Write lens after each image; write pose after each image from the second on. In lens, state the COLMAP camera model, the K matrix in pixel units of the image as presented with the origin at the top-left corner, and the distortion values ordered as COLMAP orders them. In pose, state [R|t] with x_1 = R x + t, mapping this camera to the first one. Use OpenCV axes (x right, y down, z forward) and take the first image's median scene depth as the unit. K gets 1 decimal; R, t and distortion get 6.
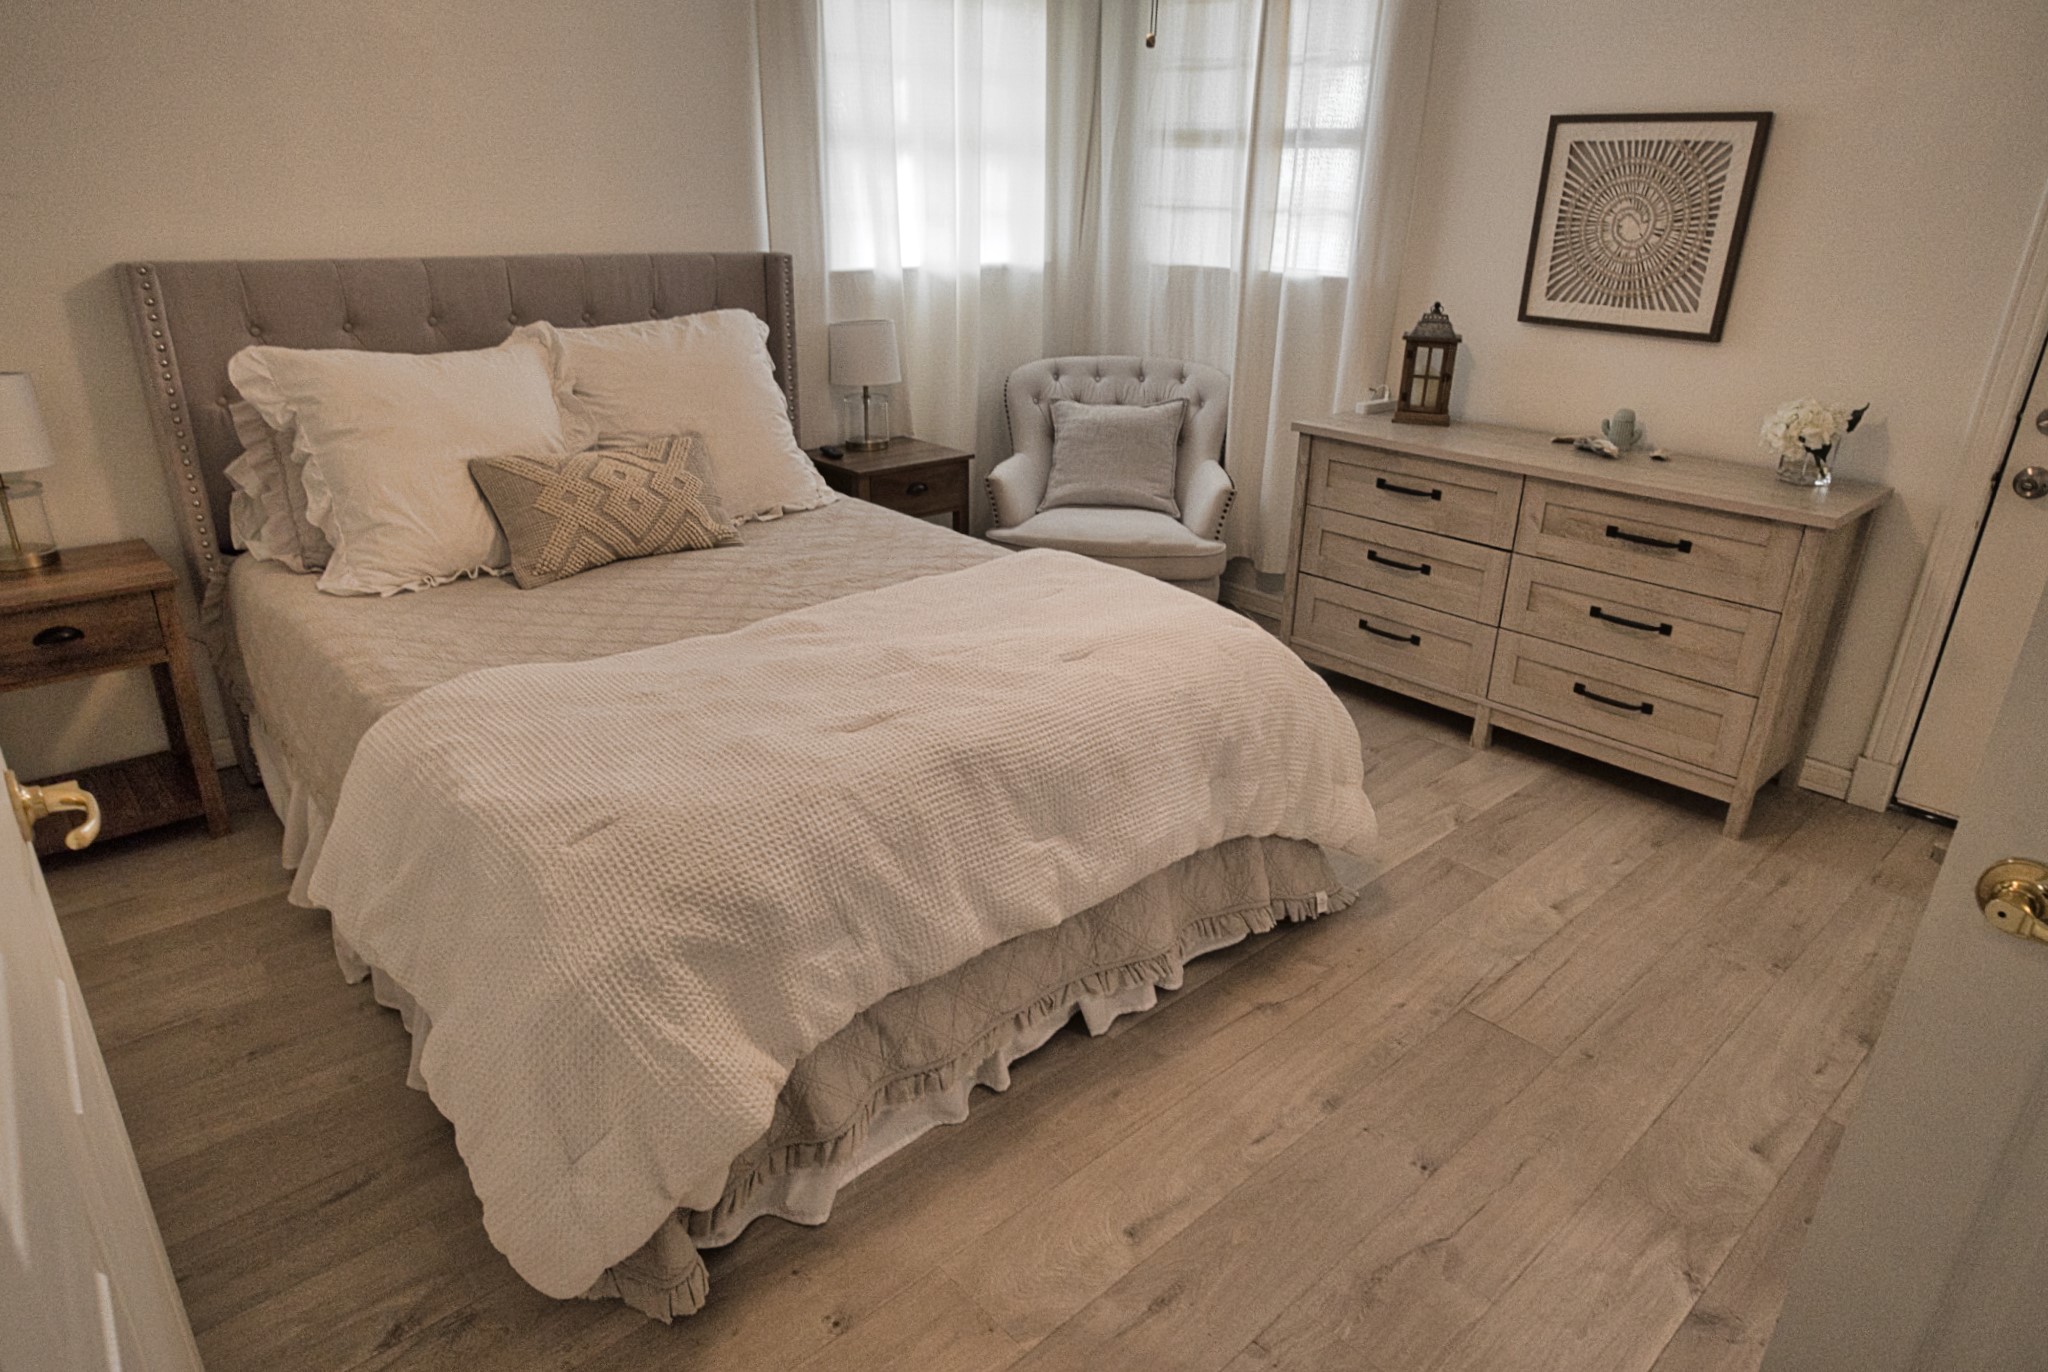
lens RADIAL K [[1213.0, 0, 1024.0], [0, 1213.0, 686.0], [0, 0, 1]] dist [-0.004107, -0.000618]
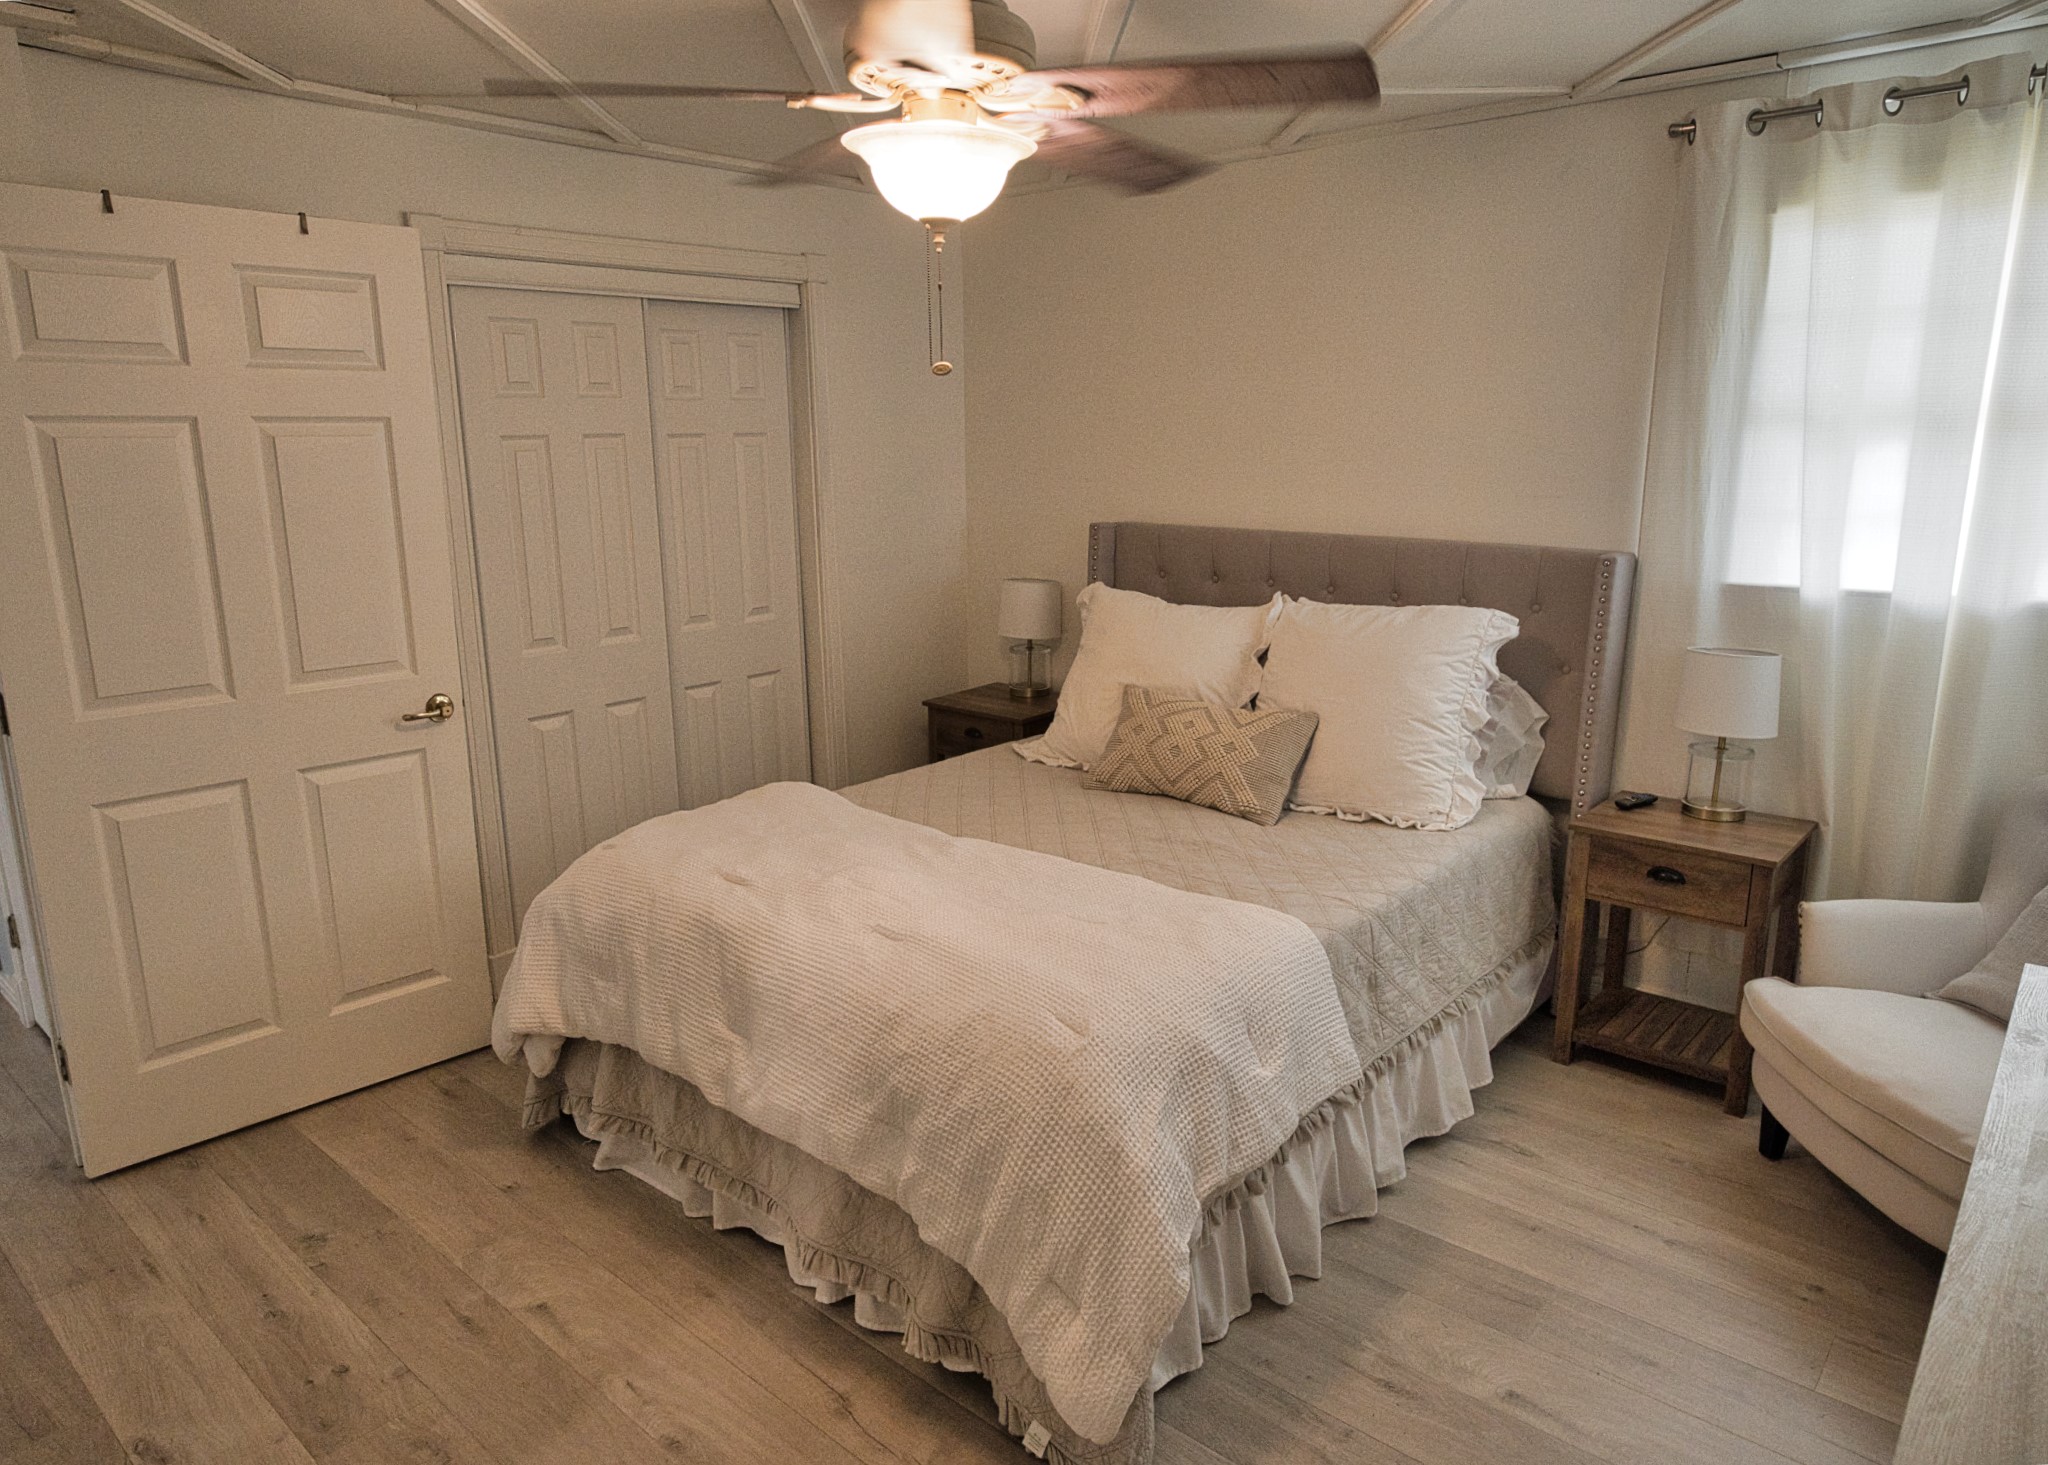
lens RADIAL K [[1353.5, 0, 1023.6], [0, 1353.5, 760.2], [0, 0, 1]] dist [-0.060110, -0.000168]
pose [[0.110513, 0.219018, -0.969442, 0.833646], [-0.369826, 0.914435, 0.164432, -0.286746], [0.922505, 0.340353, 0.182055, 0.641087]]
